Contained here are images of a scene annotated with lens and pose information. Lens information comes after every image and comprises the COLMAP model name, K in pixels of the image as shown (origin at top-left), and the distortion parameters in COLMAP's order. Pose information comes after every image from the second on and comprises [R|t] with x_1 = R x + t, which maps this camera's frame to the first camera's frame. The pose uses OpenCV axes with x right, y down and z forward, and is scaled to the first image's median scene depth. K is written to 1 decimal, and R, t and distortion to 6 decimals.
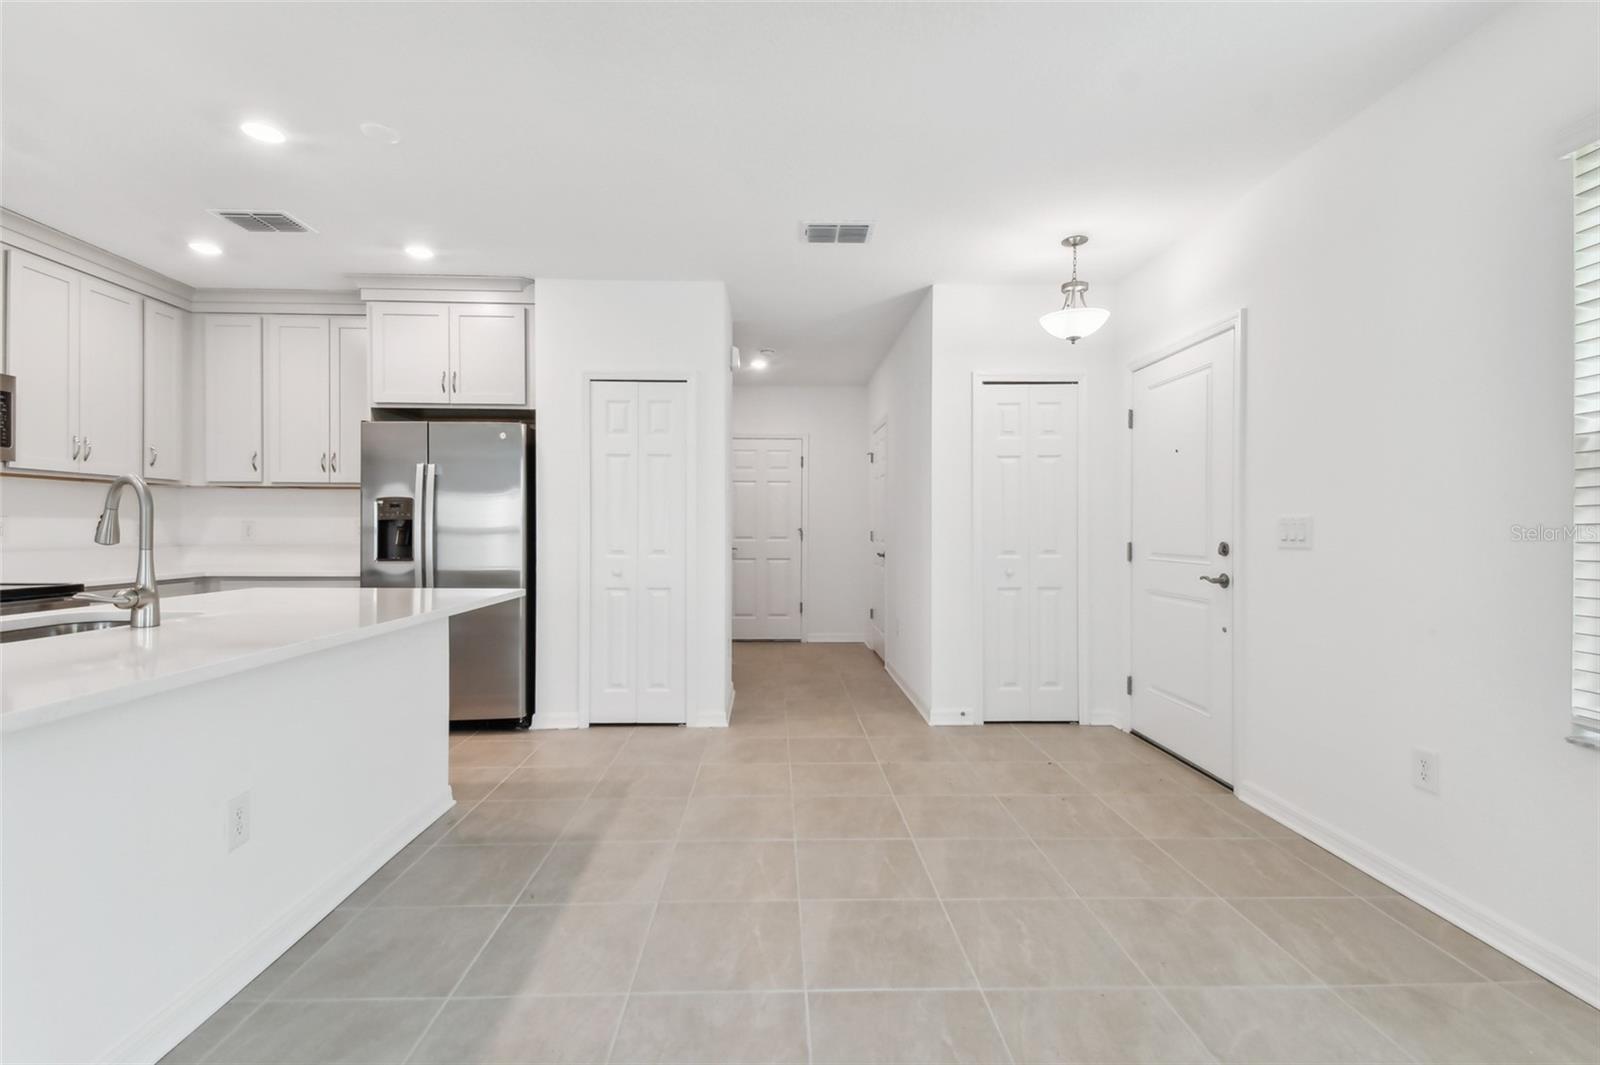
lens RADIAL K [[729.9, 0, 792.0], [0, 729.9, 530.8], [0, 0, 1]] dist [0.044590, -0.018606]
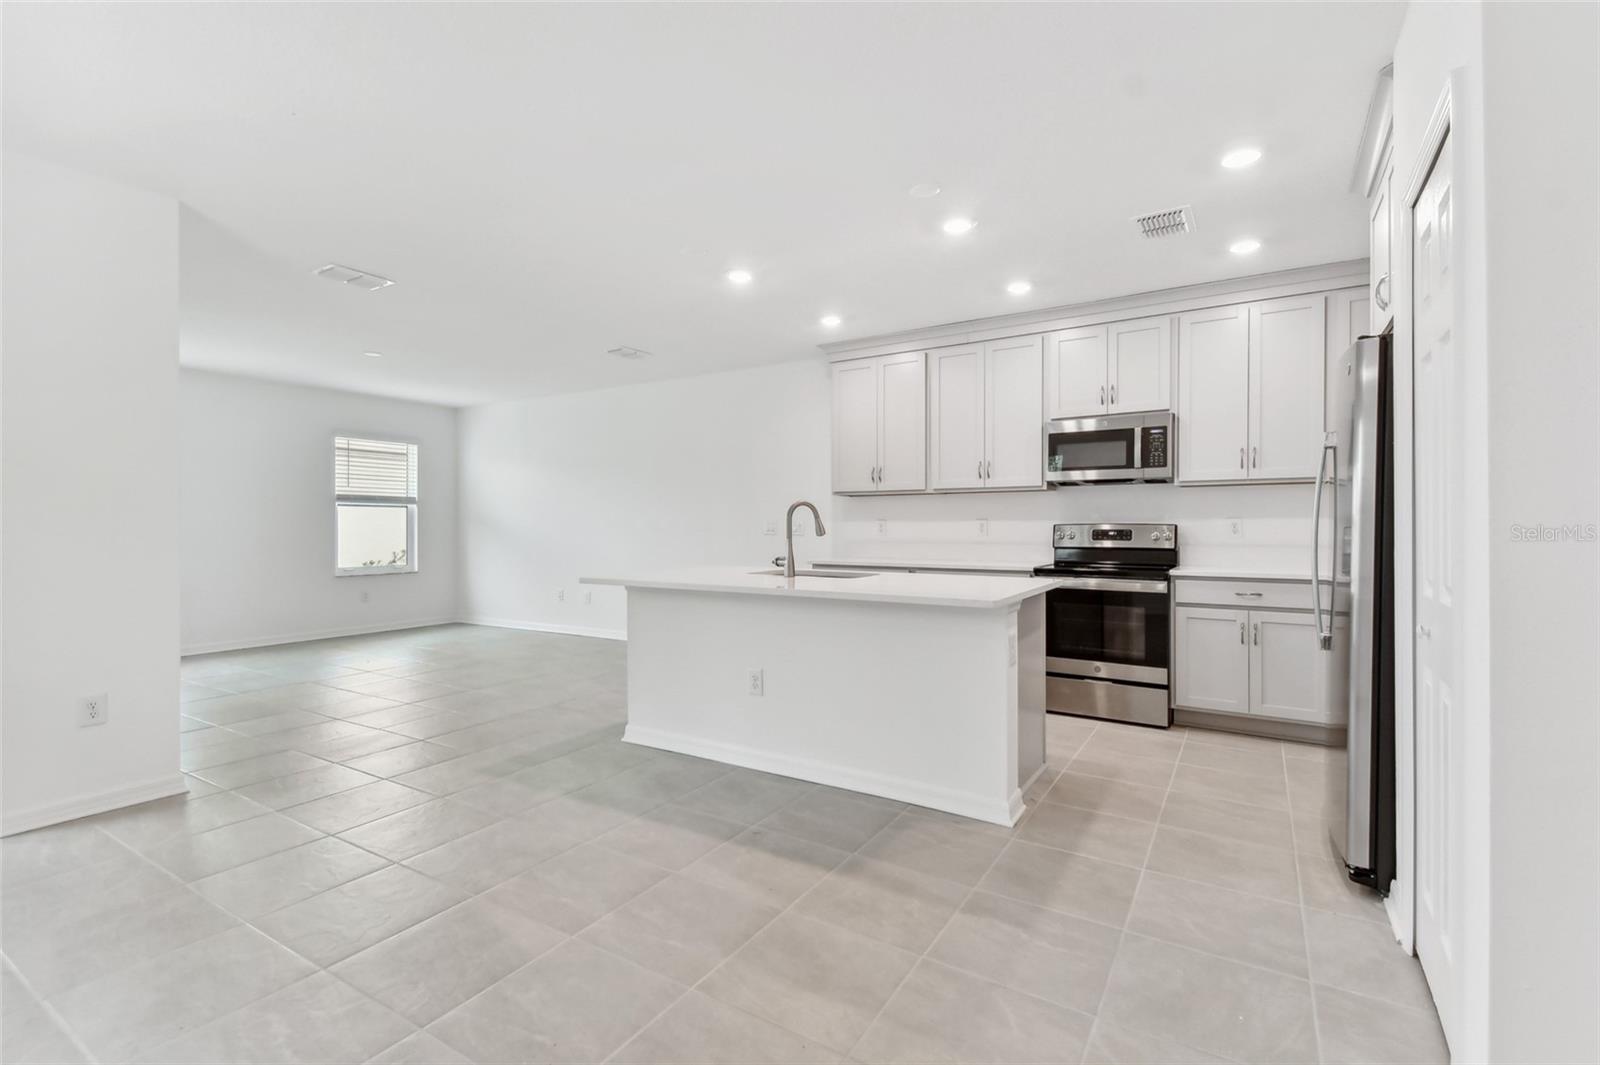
lens RADIAL K [[729.9, 0, 800.0], [0, 729.9, 526.7], [0, 0, 1]] dist [0.044590, -0.018606]
pose [[-0.546482, 0.001140, -0.837470, 0.346281], [-0.001981, 0.999995, 0.002654, -0.005574], [0.837468, 0.003110, -0.546477, 0.964776]]
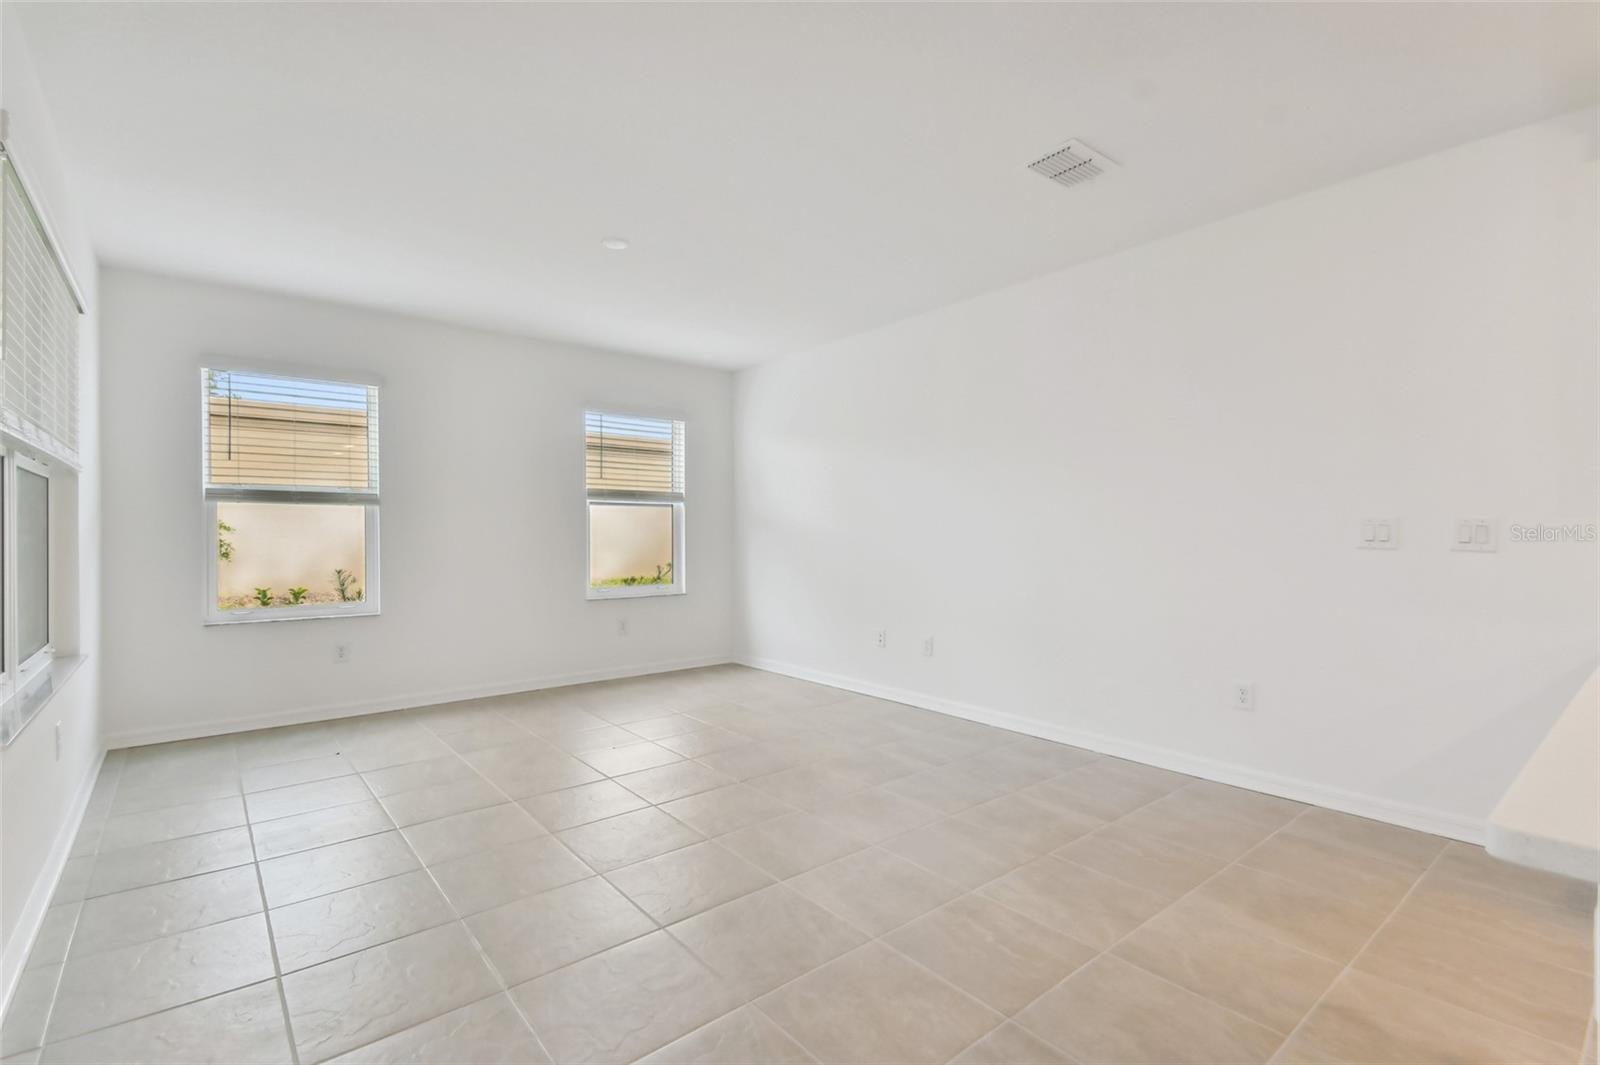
lens RADIAL K [[729.9, 0, 790.4], [0, 729.9, 530.8], [0, 0, 1]] dist [0.044590, -0.018606]
pose [[-0.795005, 0.000018, -0.606603, -0.057551], [0.000276, 1.000000, -0.000332, -0.001568], [0.606603, -0.000432, -0.795005, 0.266411]]
